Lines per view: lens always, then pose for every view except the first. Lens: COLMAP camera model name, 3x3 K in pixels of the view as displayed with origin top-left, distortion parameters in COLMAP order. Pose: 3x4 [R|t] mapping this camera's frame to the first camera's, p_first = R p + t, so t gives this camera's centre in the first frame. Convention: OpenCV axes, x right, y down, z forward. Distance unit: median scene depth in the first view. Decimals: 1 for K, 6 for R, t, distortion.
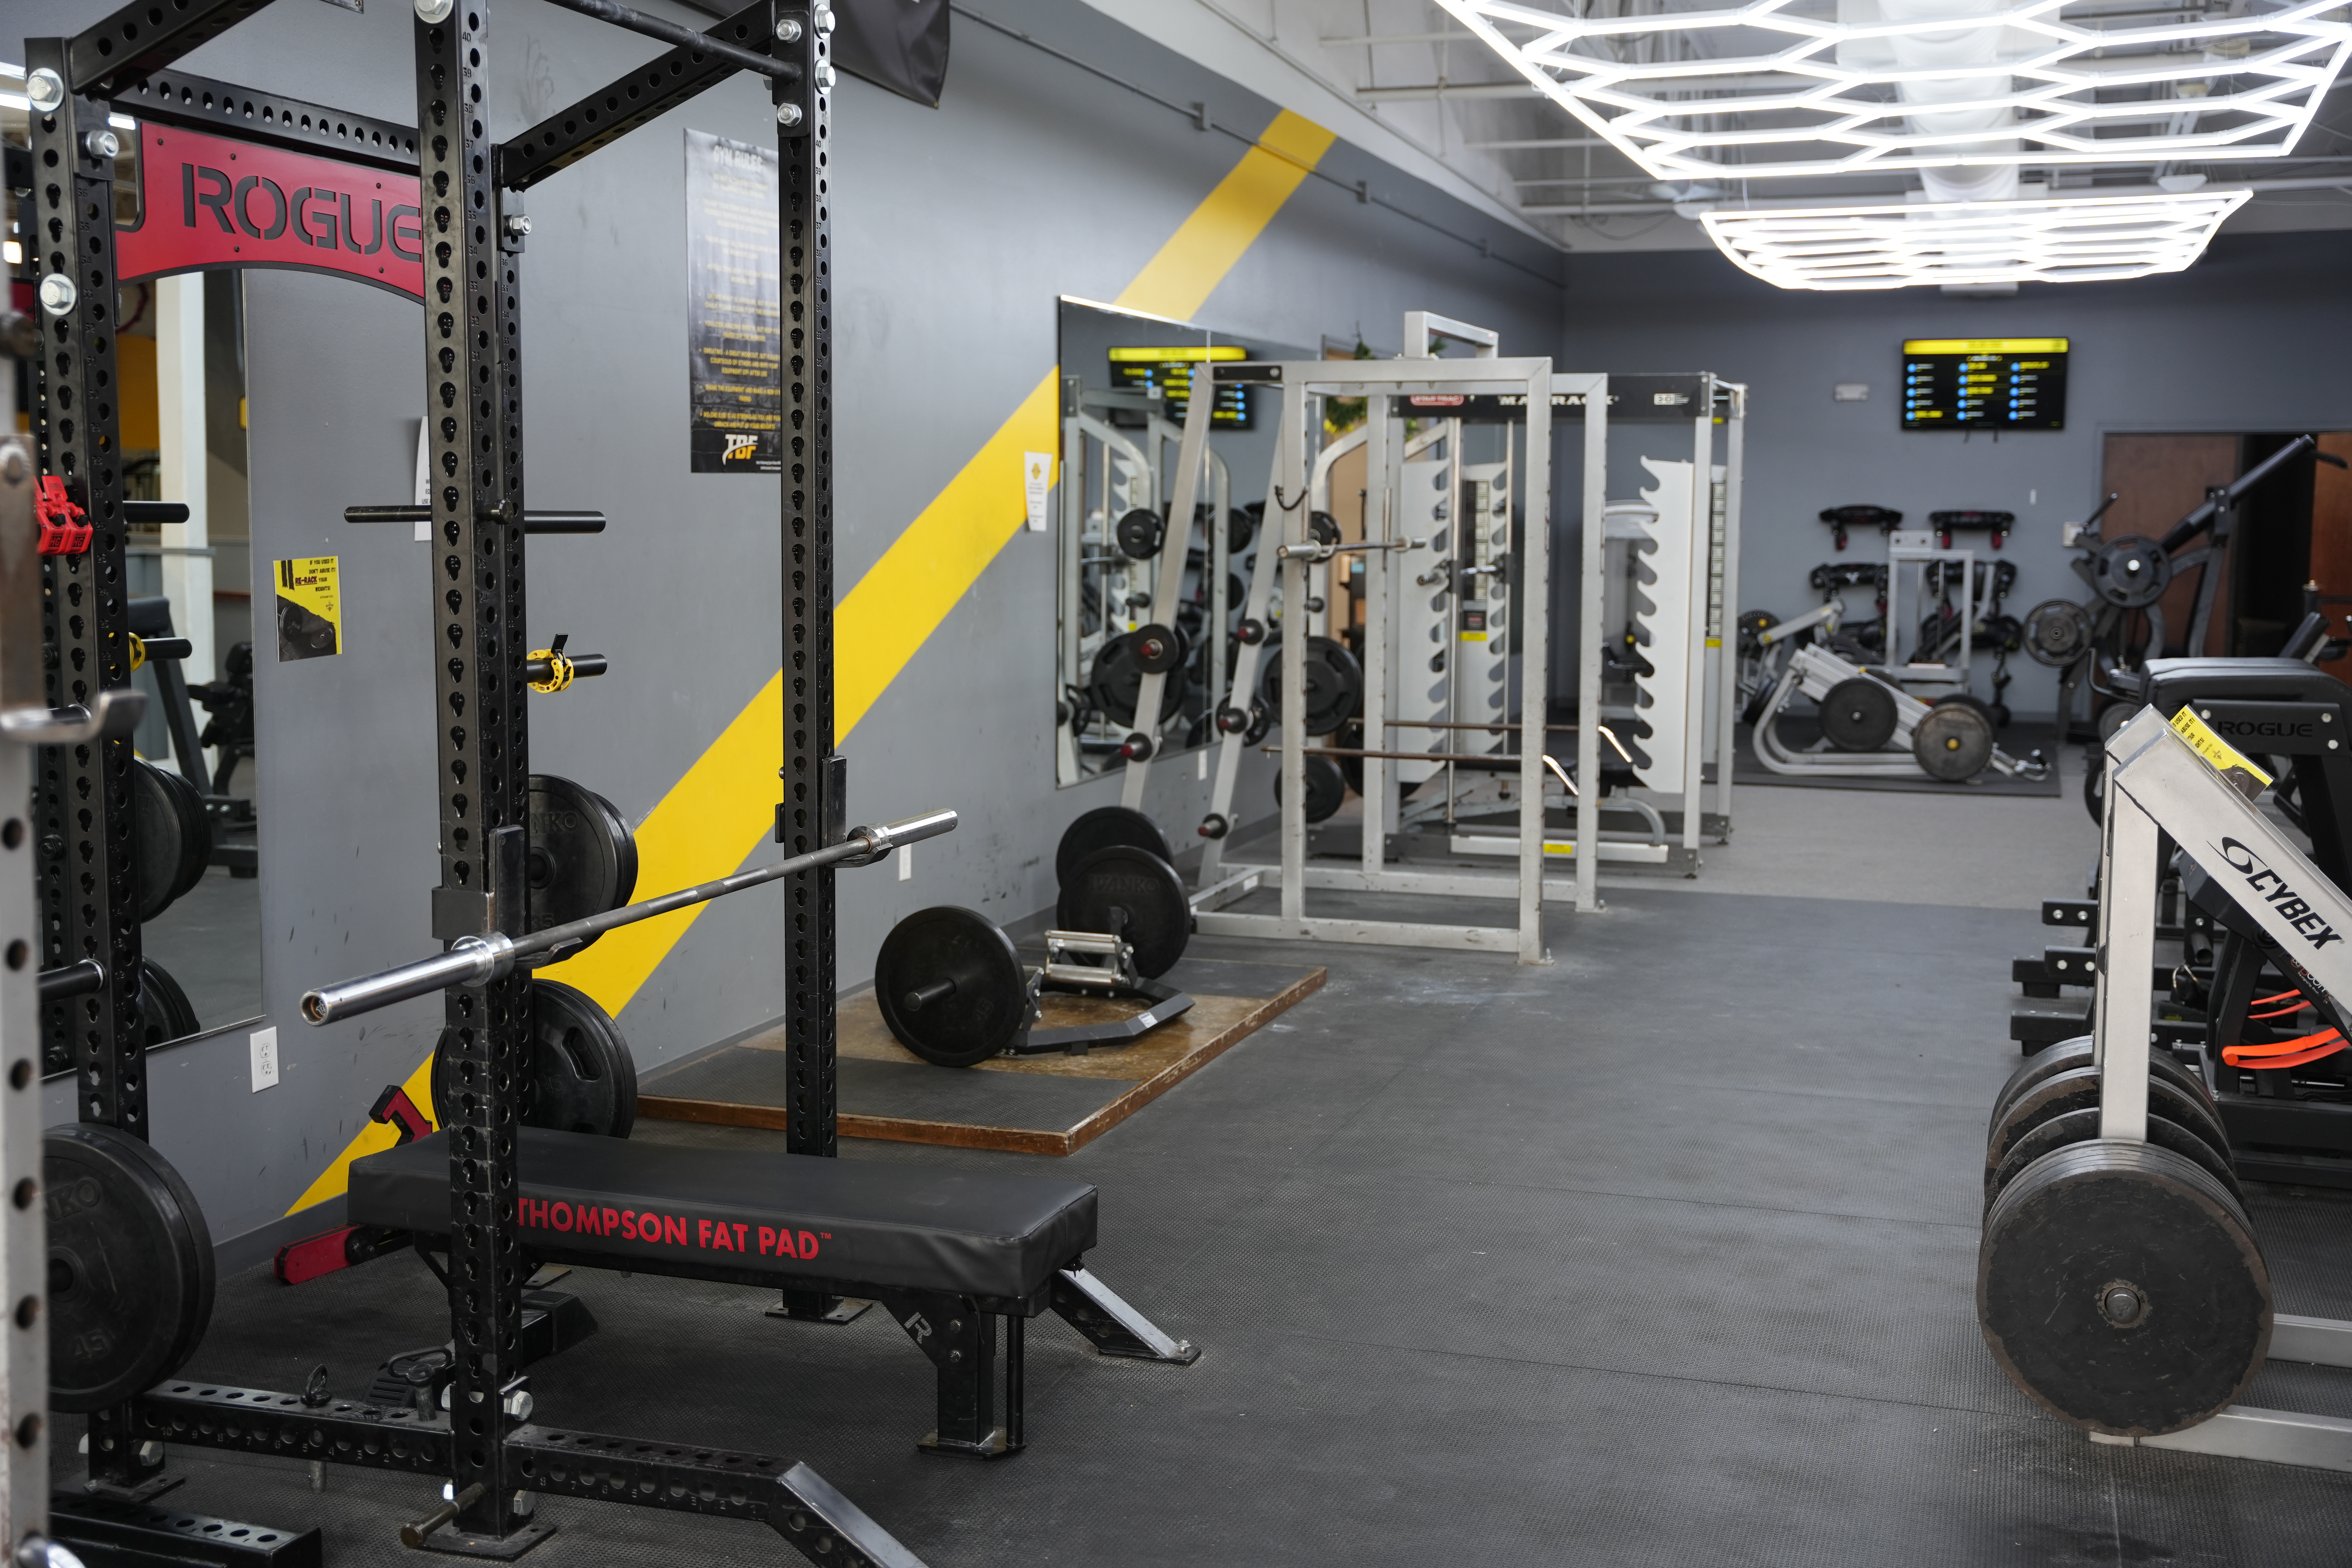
lens RADIAL K [[2683.3, 0, 1177.7], [0, 2683.3, 779.9], [0, 0, 1]] dist [0.025526, 0.000000]
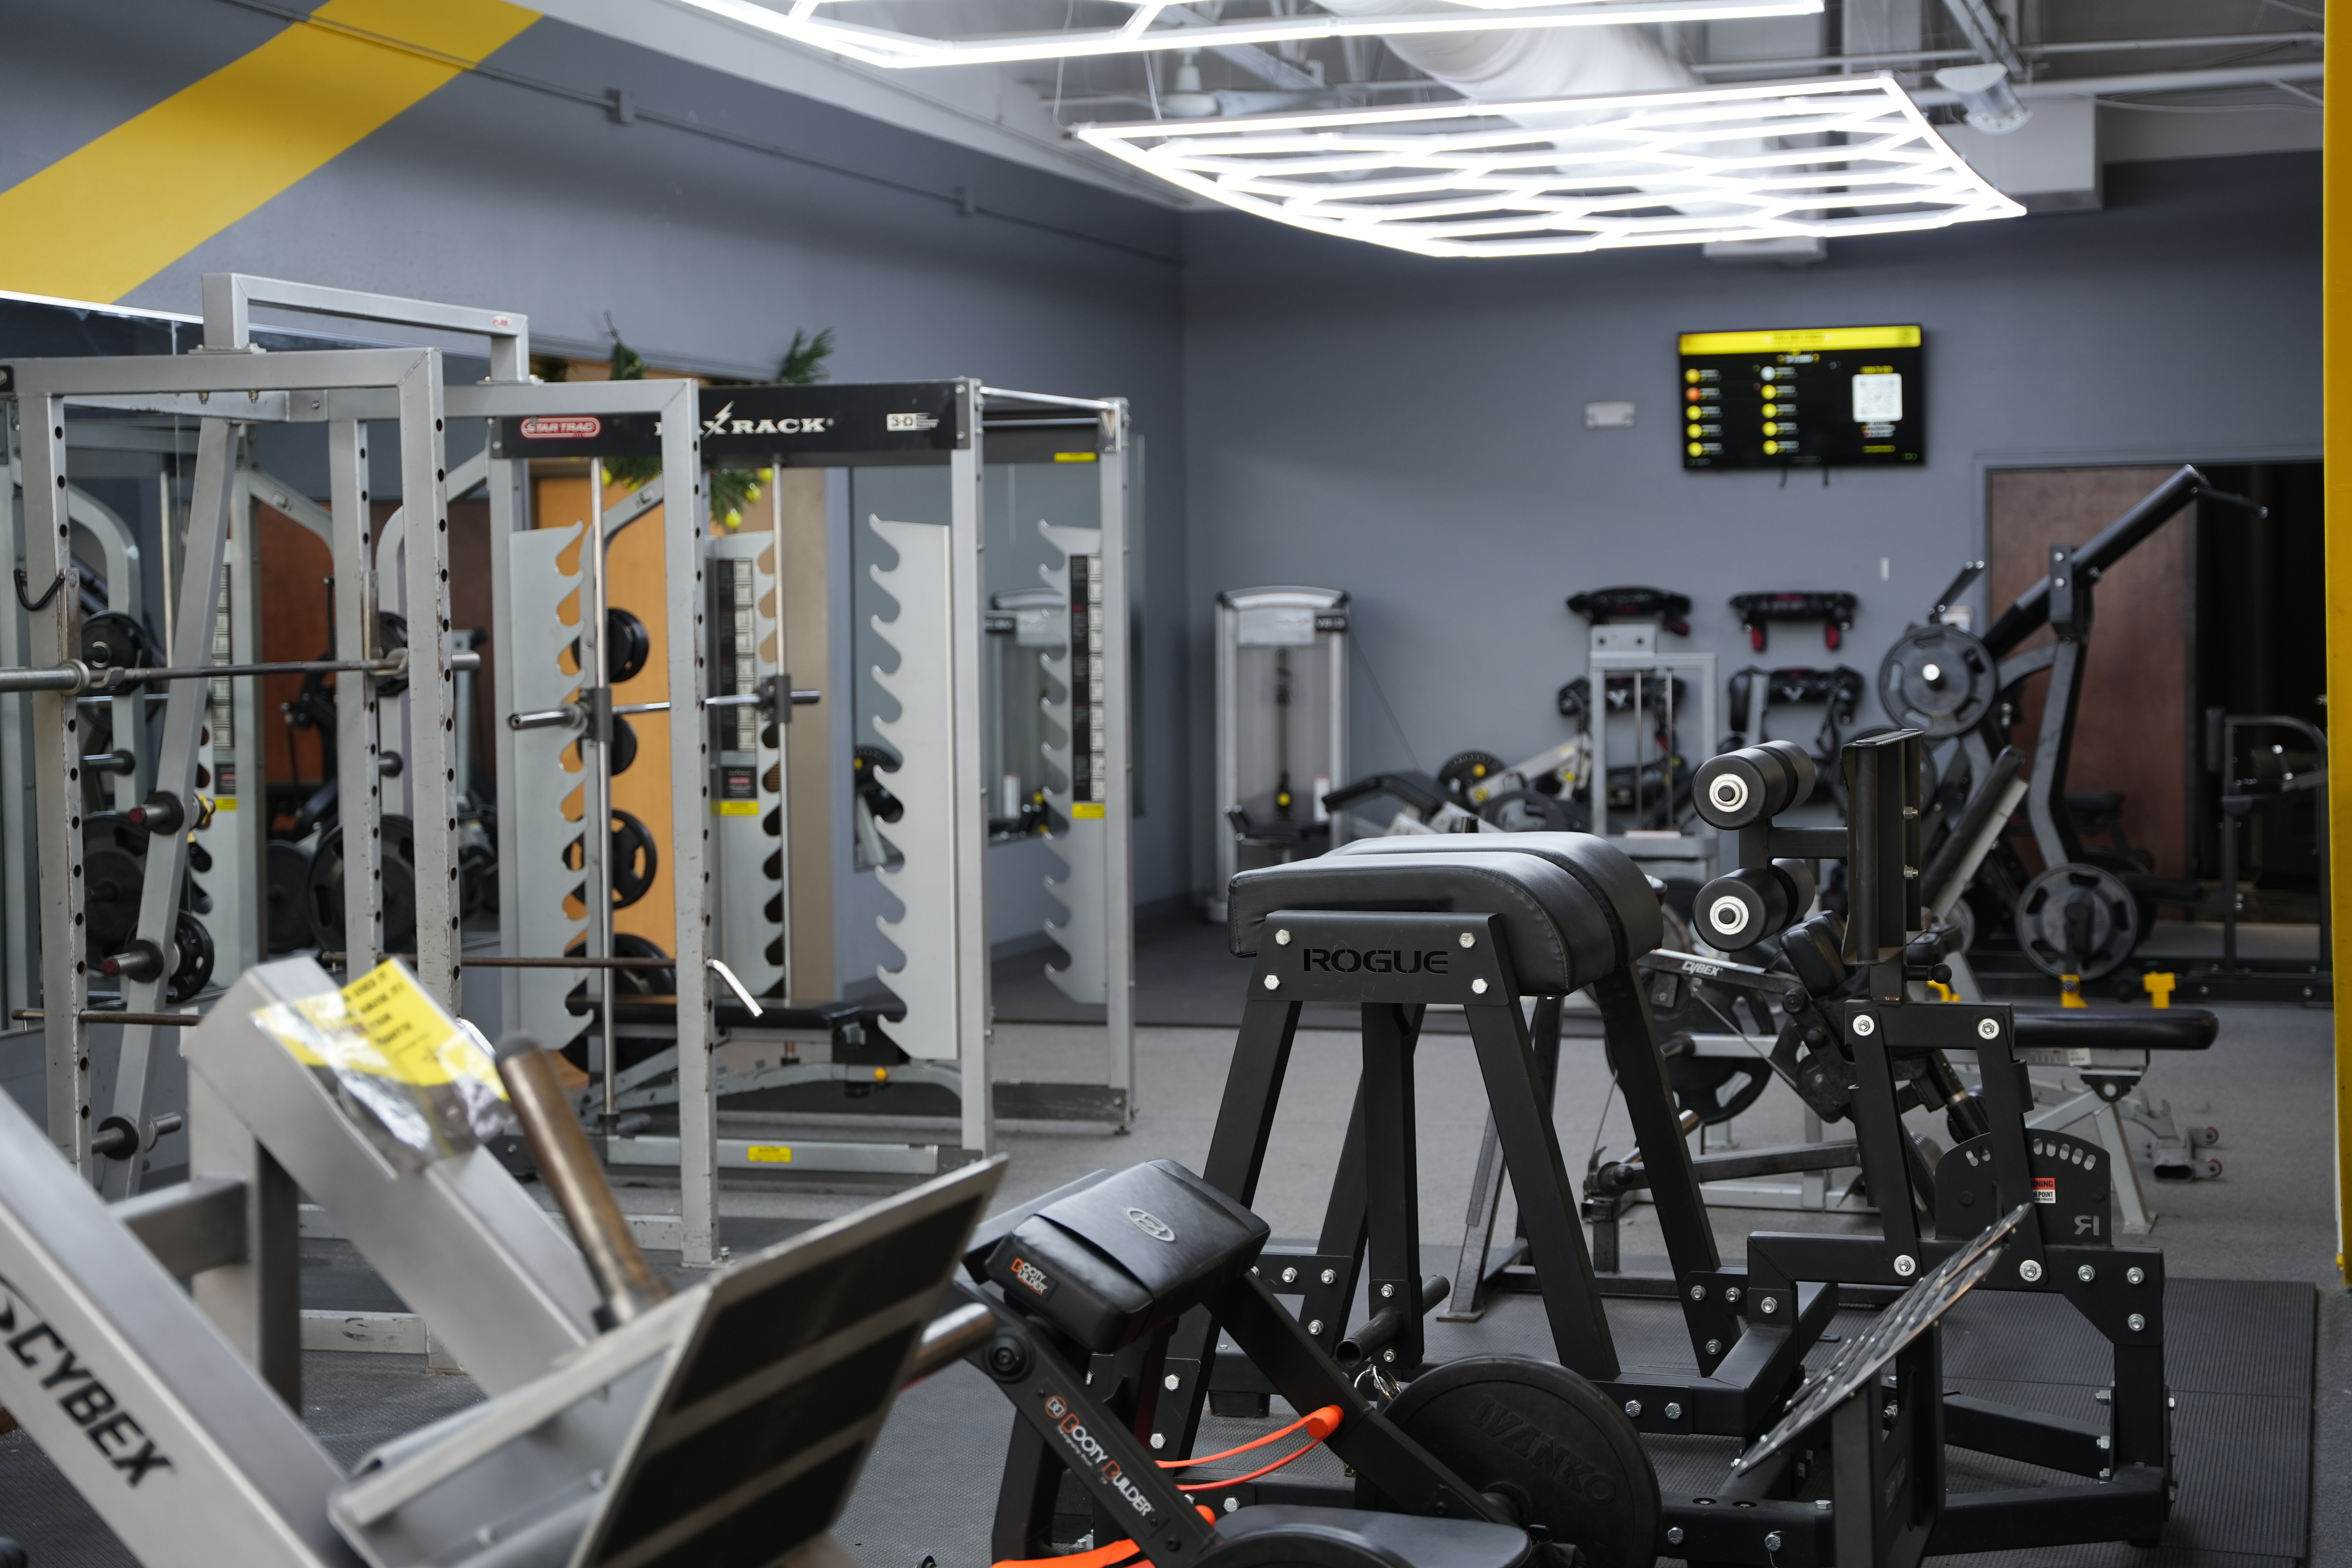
lens RADIAL K [[3885.6, 0, 1174.7], [0, 3885.6, 791.0], [0, 0, 1]] dist [0.151589, 0.000000]
pose [[0.999668, -0.019914, 0.016323, 0.196921], [0.020769, 0.998325, -0.053995, -0.006315], [-0.015221, 0.054316, 0.998408, 0.095079]]
